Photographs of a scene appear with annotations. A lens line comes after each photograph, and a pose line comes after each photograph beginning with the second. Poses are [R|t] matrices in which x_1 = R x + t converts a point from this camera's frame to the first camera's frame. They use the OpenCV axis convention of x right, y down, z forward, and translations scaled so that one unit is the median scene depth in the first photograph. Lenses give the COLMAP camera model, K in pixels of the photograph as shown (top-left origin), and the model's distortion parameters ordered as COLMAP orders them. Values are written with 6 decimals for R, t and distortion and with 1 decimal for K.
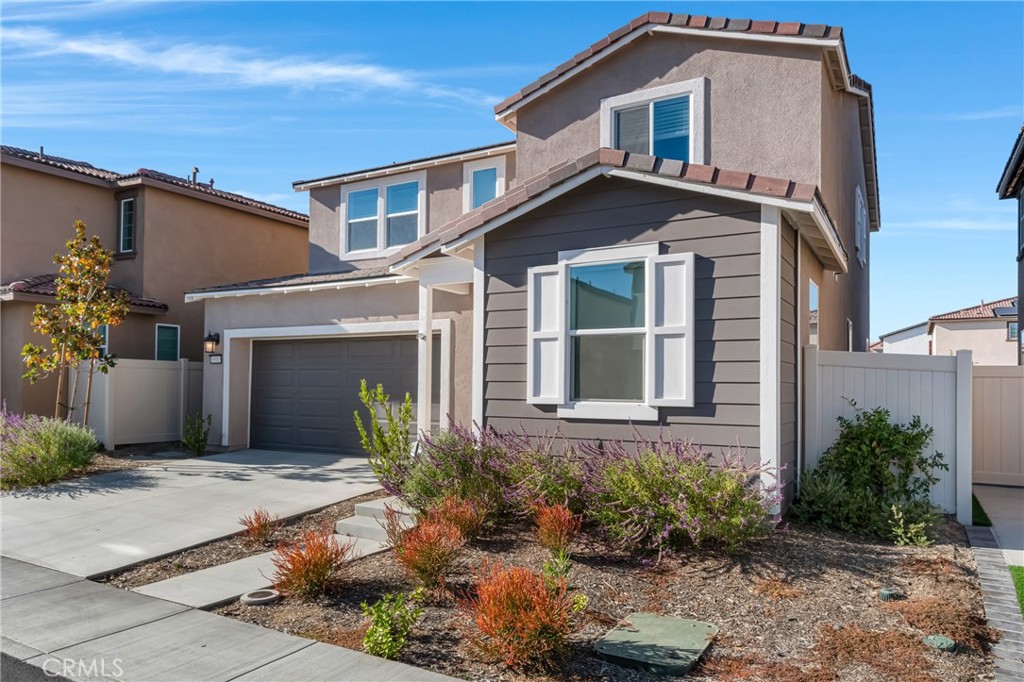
lens RADIAL K [[674.2, 0, 532.9], [0, 674.2, 370.5], [0, 0, 1]] dist [0.004024, 0.001201]
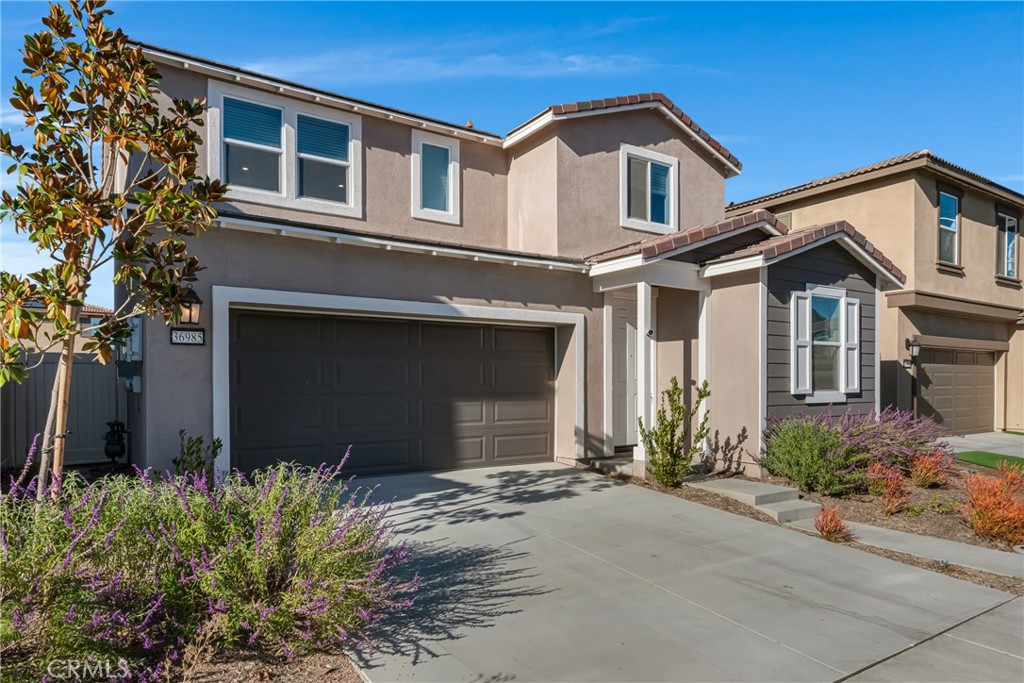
lens RADIAL K [[588.8, 0, 493.5], [0, 588.8, 383.2], [0, 0, 1]] dist [-0.002269, -0.000385]
pose [[0.494576, -0.009239, 0.869085, -0.980553], [-0.013745, 0.999735, 0.018450, 0.011062], [-0.869026, -0.021071, 0.494318, 0.710442]]
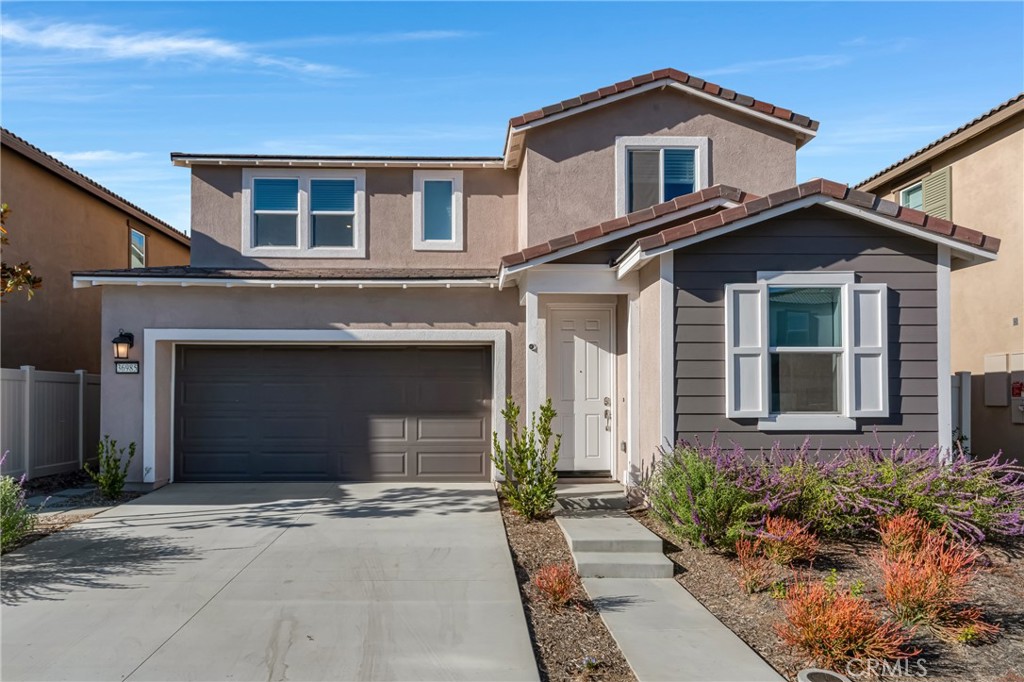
lens RADIAL K [[552.9, 0, 489.4], [0, 552.9, 388.4], [0, 0, 1]] dist [-0.000903, 0.001552]
pose [[0.863906, 0.000440, 0.503654, -0.556630], [-0.004058, 0.999973, 0.006088, 0.001052], [-0.503637, -0.007303, 0.863884, 0.348296]]
